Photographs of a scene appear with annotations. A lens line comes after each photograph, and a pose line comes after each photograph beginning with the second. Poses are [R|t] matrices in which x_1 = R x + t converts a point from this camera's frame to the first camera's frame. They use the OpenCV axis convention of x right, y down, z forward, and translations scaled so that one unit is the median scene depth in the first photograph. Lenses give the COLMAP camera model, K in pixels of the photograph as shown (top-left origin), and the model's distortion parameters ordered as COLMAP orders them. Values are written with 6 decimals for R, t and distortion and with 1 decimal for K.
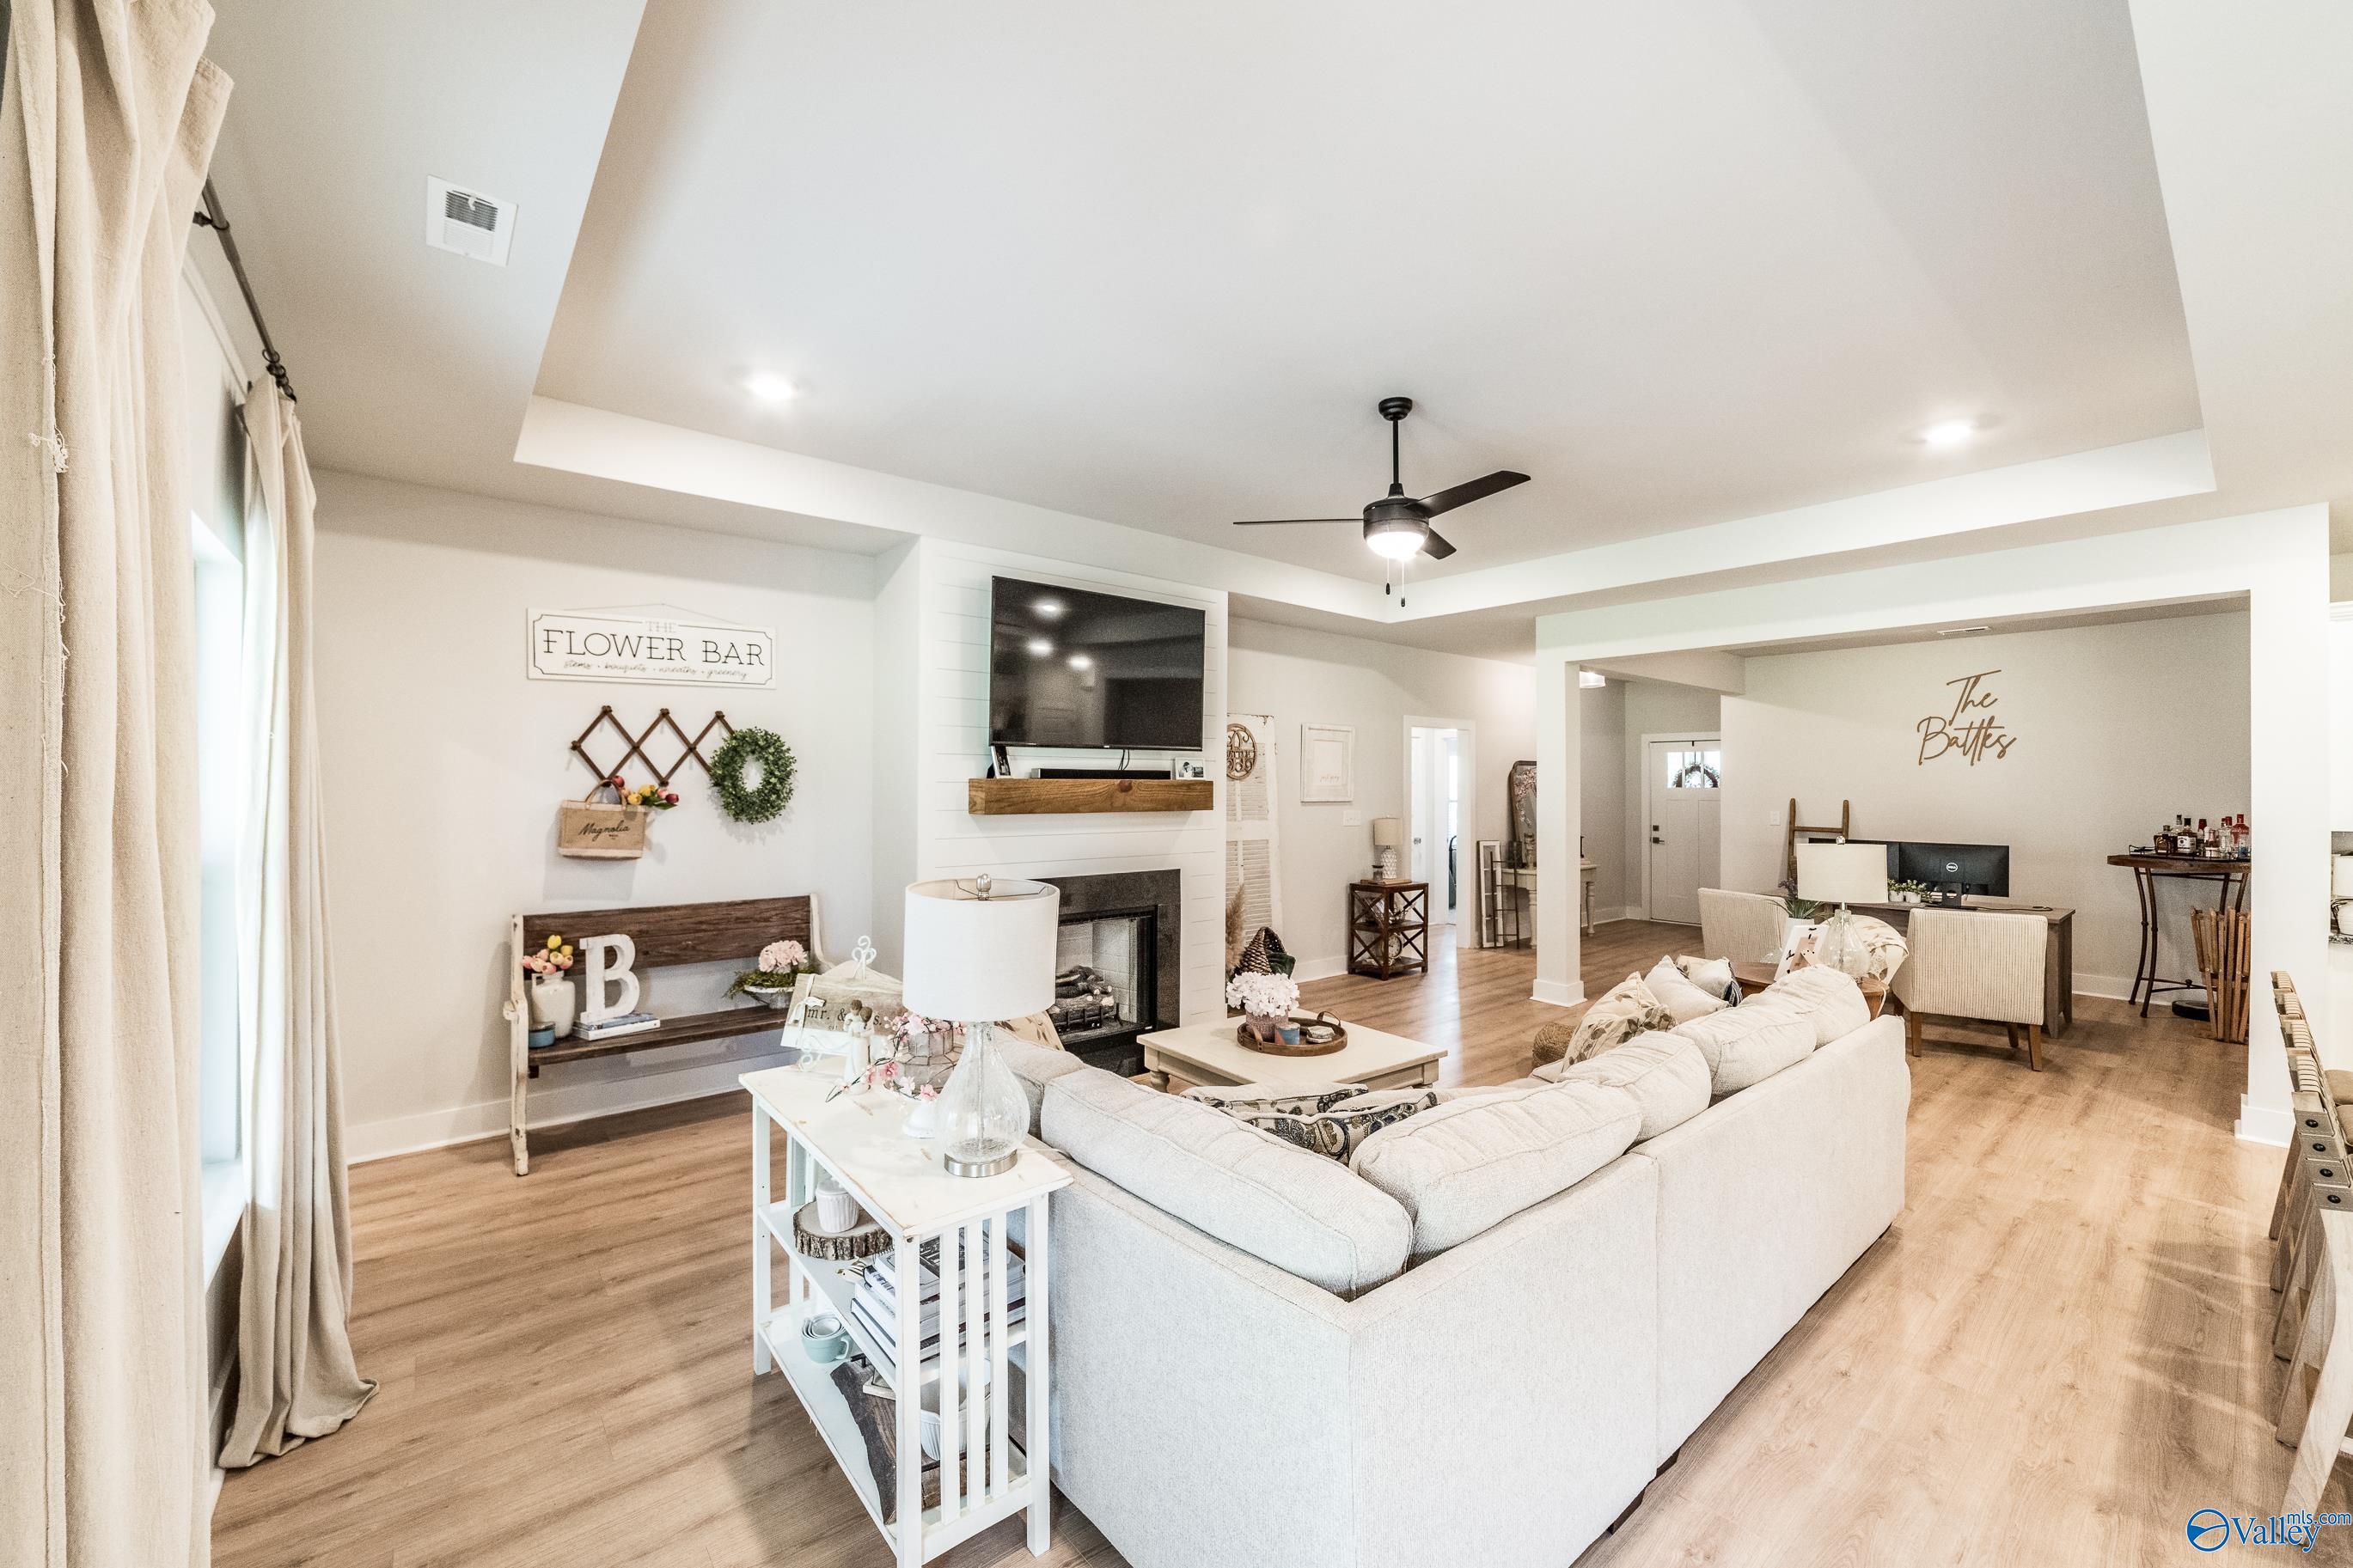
lens RADIAL K [[917.1, 0, 1142.2], [0, 917.1, 778.4], [0, 0, 1]] dist [-0.015438, 0.005687]
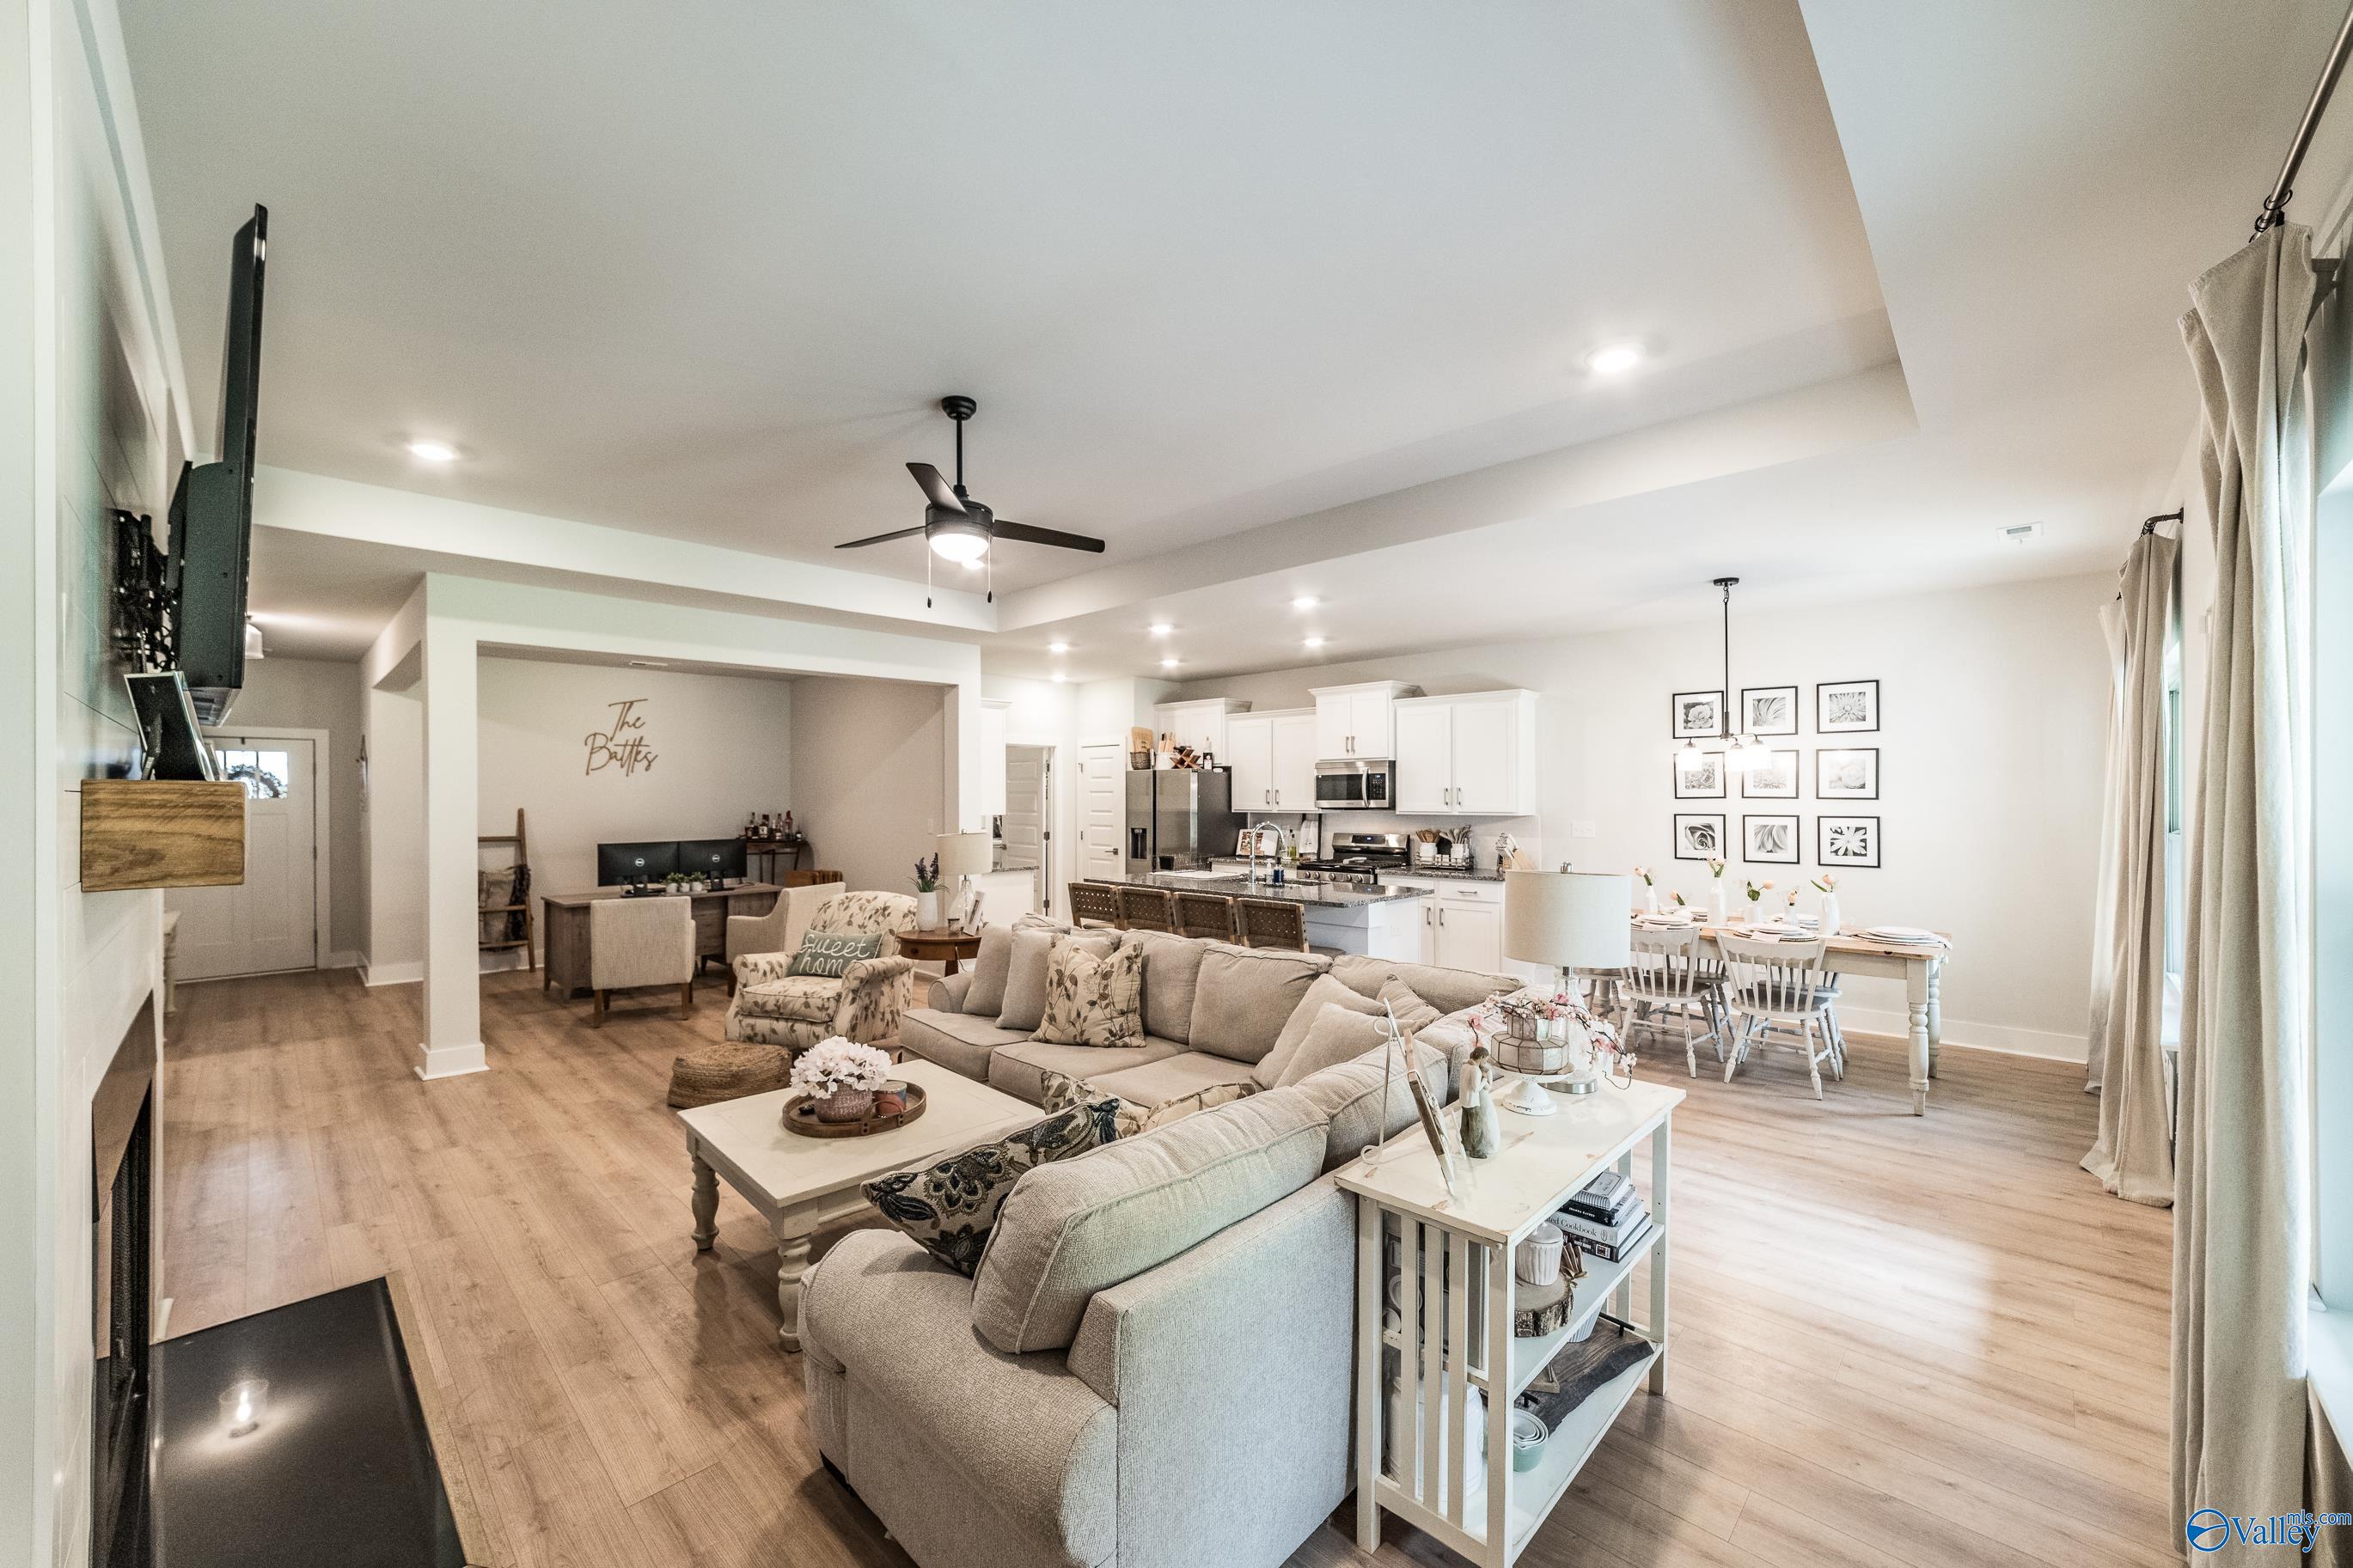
lens RADIAL K [[917.1, 0, 1177.1], [0, 917.1, 788.1], [0, 0, 1]] dist [-0.015438, 0.005687]
pose [[-0.122354, -0.002742, 0.992483, -0.424951], [-0.002157, 0.999995, 0.002496, -0.004136], [-0.992484, -0.001836, -0.122359, 0.518963]]
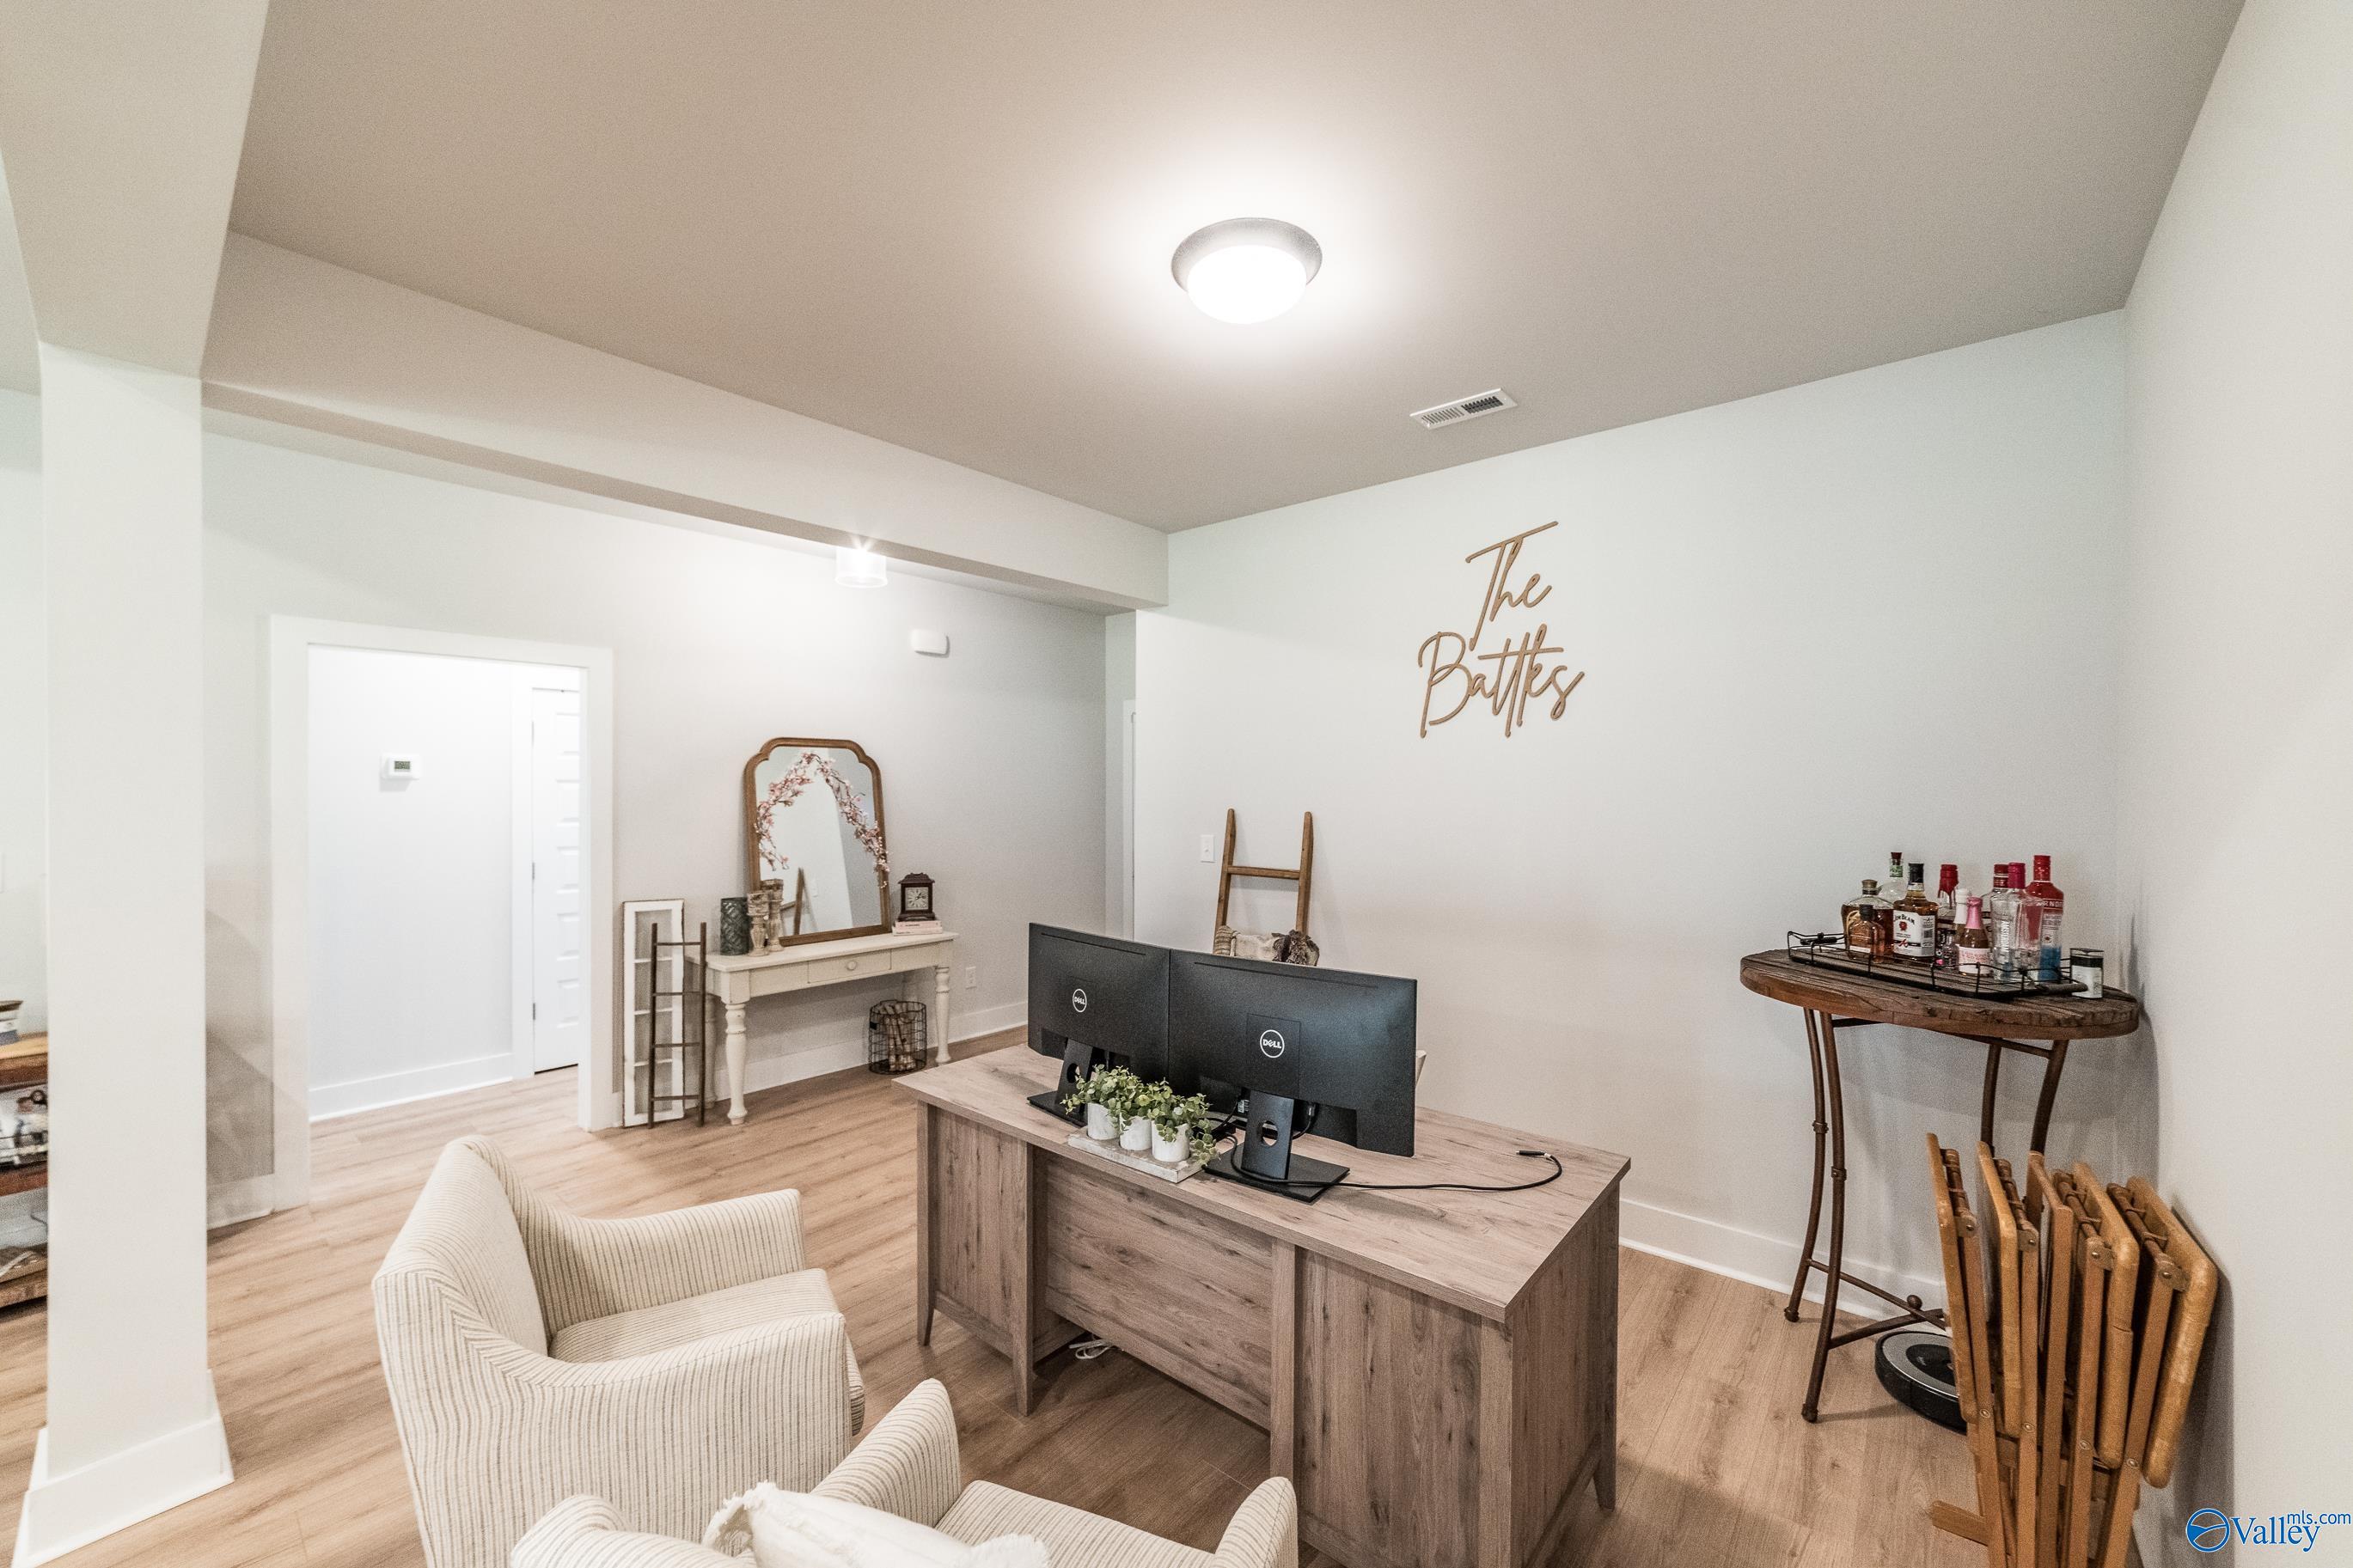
lens RADIAL K [[917.1, 0, 1144.0], [0, 917.1, 789.3], [0, 0, 1]] dist [-0.015438, 0.005687]
pose [[0.986982, -0.003473, 0.160794, 0.789799], [0.002121, 0.999961, 0.008581, 0.009283], [-0.160818, -0.008129, 0.986951, 0.692360]]
